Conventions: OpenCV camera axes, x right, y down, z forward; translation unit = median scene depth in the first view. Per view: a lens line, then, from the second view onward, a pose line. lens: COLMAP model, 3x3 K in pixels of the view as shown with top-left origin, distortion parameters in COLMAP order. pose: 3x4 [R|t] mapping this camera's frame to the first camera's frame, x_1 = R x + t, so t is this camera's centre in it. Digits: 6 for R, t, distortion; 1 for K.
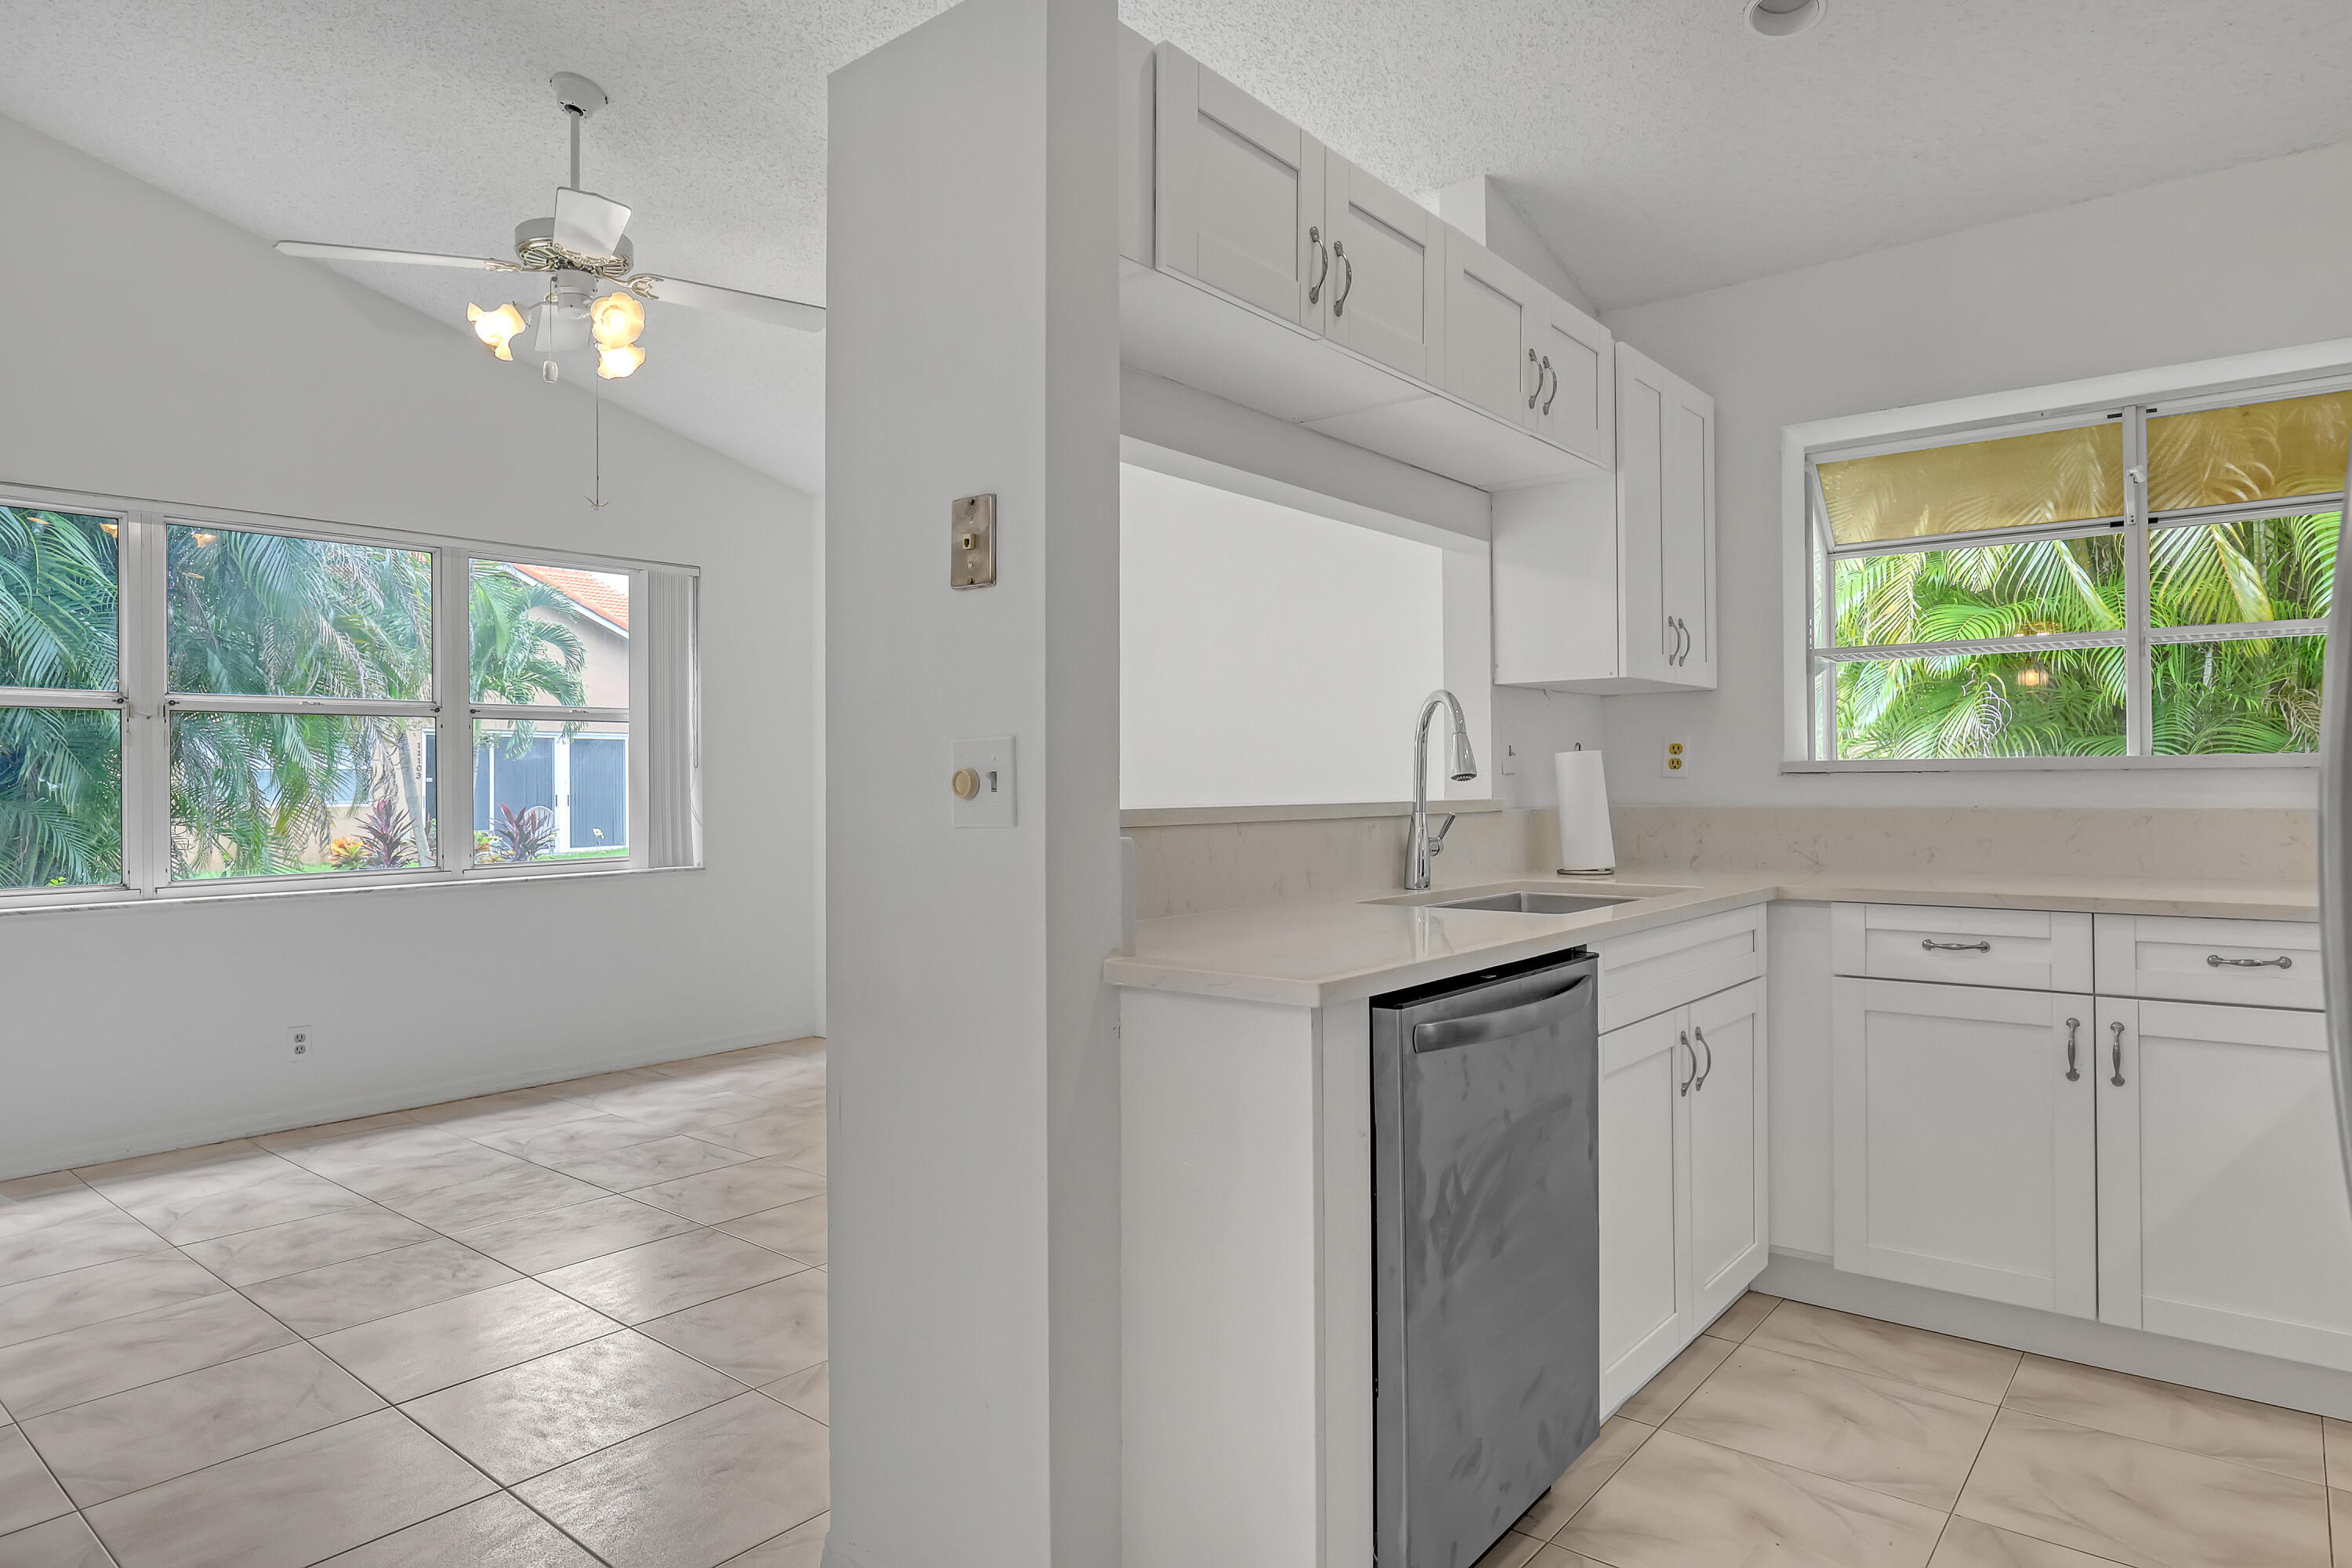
lens RADIAL K [[1324.8, 0, 1188.6], [0, 1324.8, 780.0], [0, 0, 1]] dist [-0.015458, 0.001827]
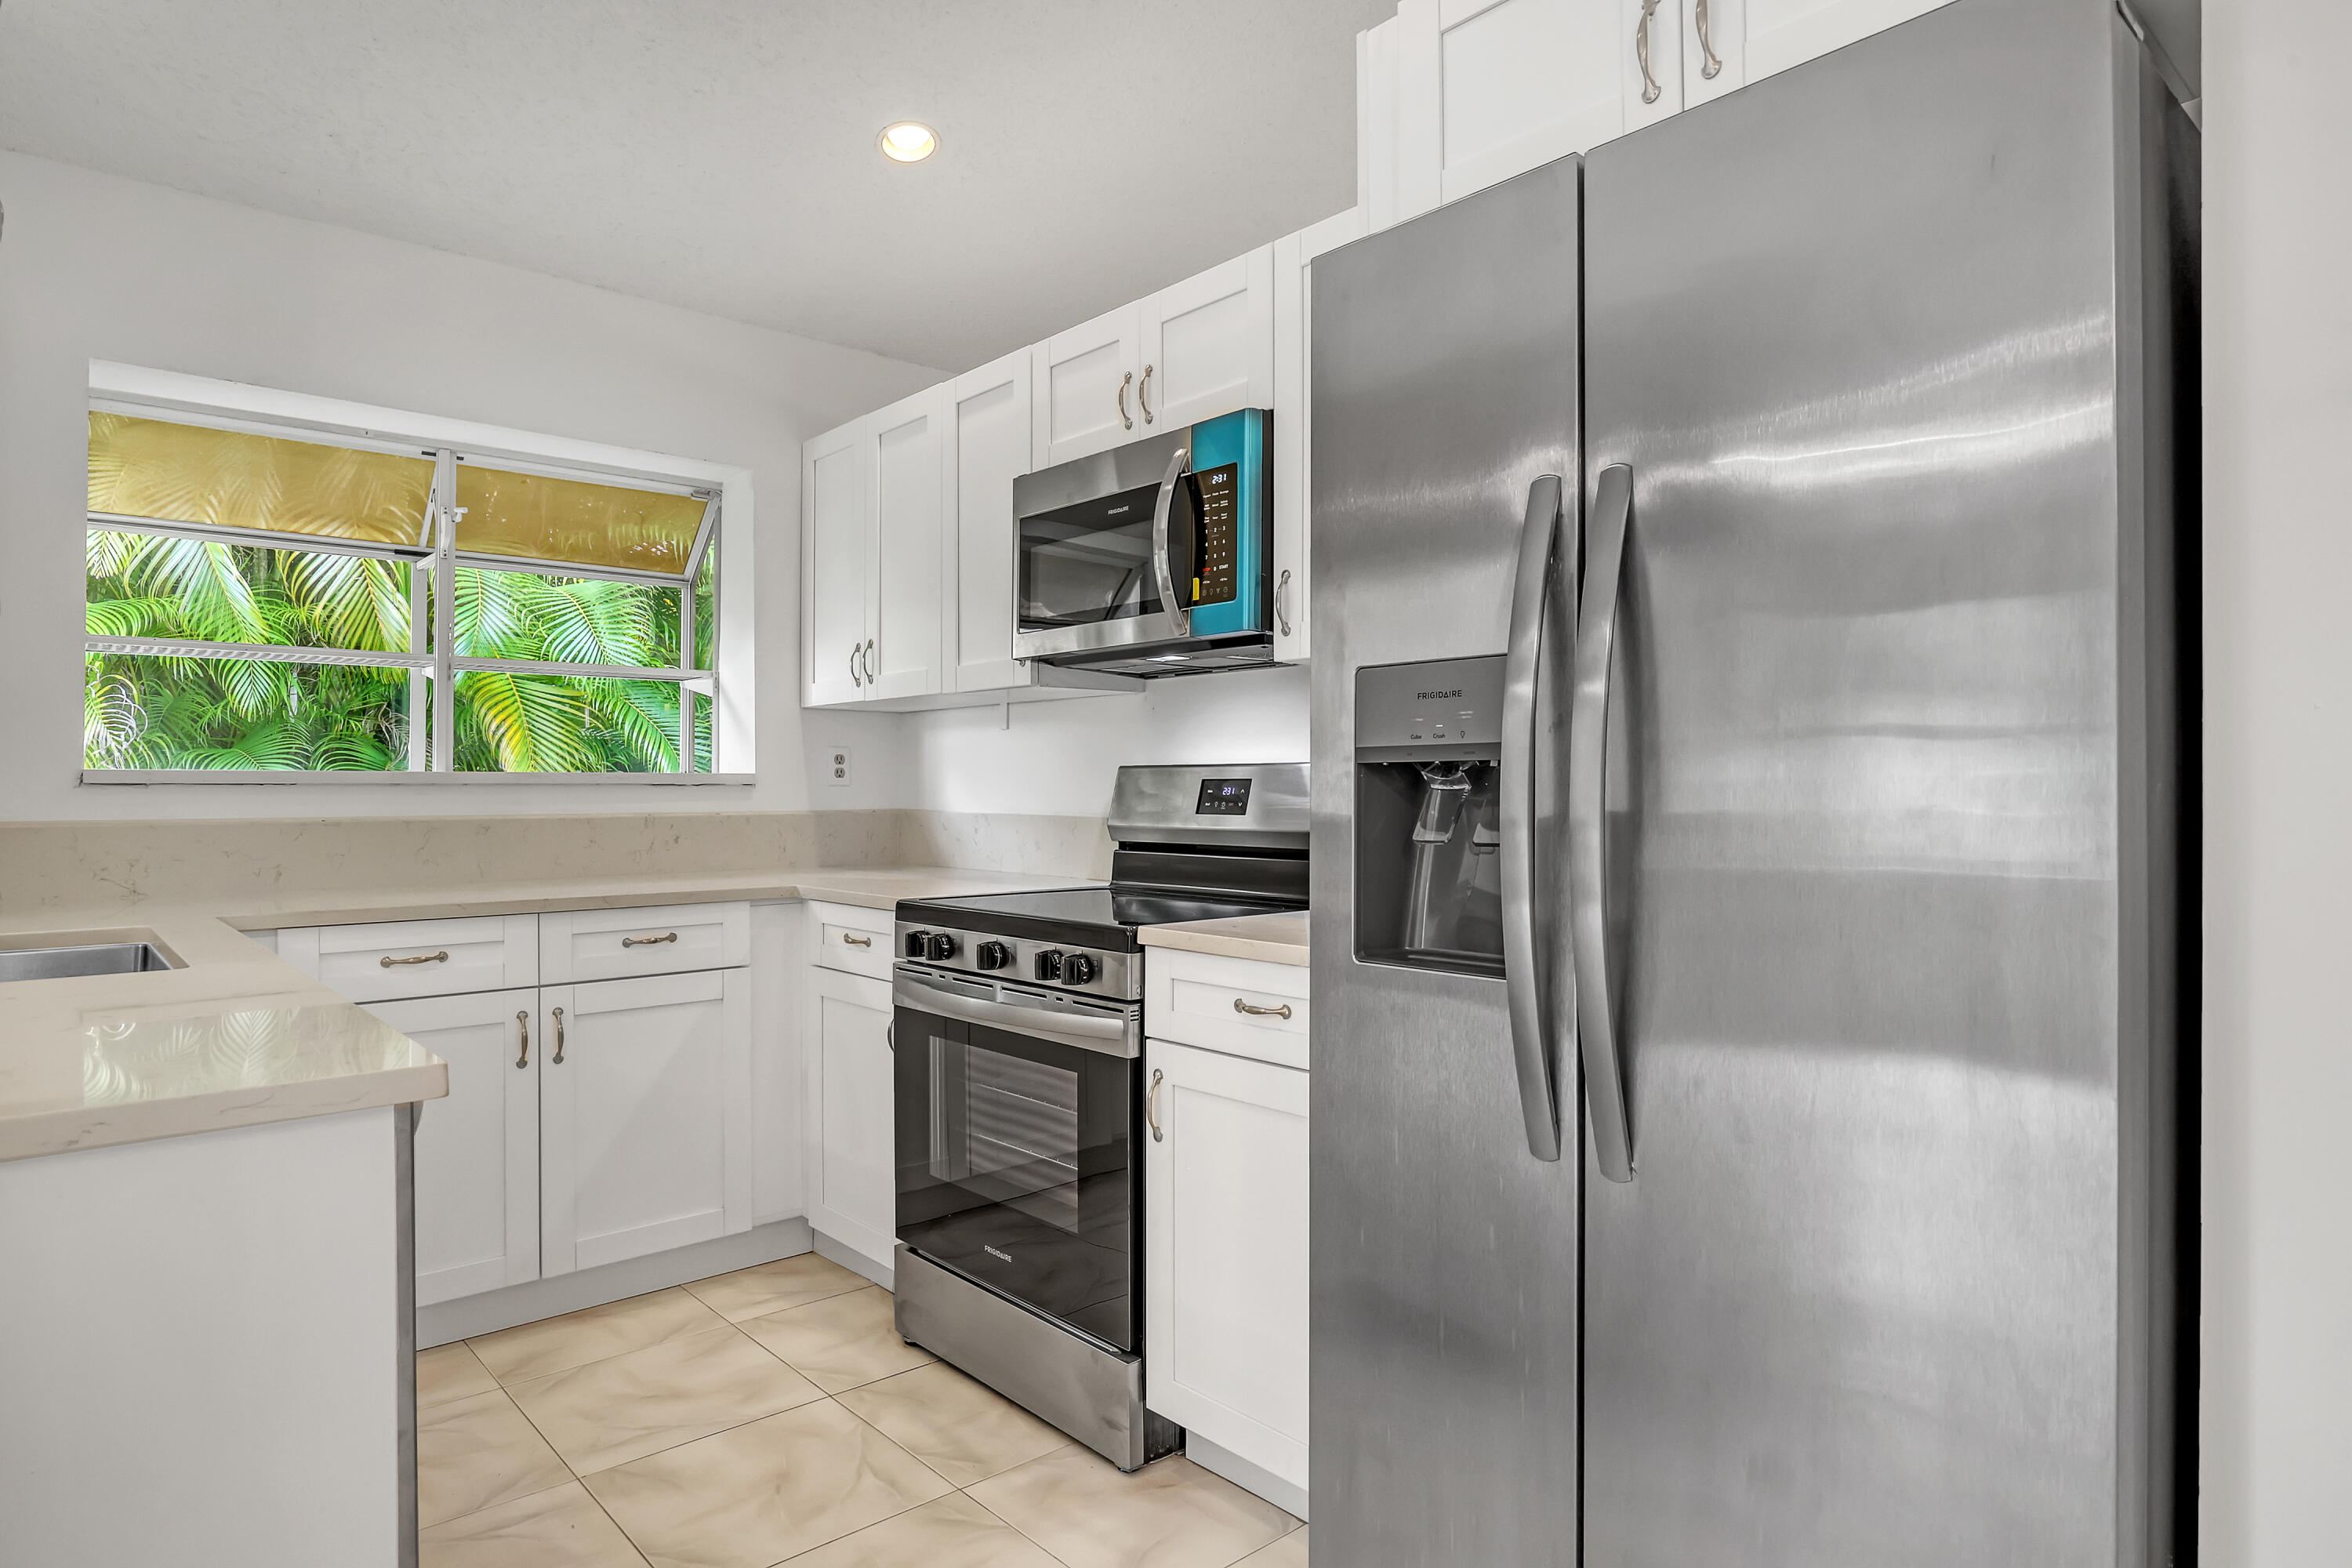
lens RADIAL K [[1324.8, 0, 1223.8], [0, 1324.8, 786.4], [0, 0, 1]] dist [-0.015458, 0.001827]
pose [[0.131183, 0.010900, 0.991298, -0.271593], [-0.002351, 0.999940, -0.010684, 0.003618], [-0.991355, -0.000929, 0.131201, 0.220122]]
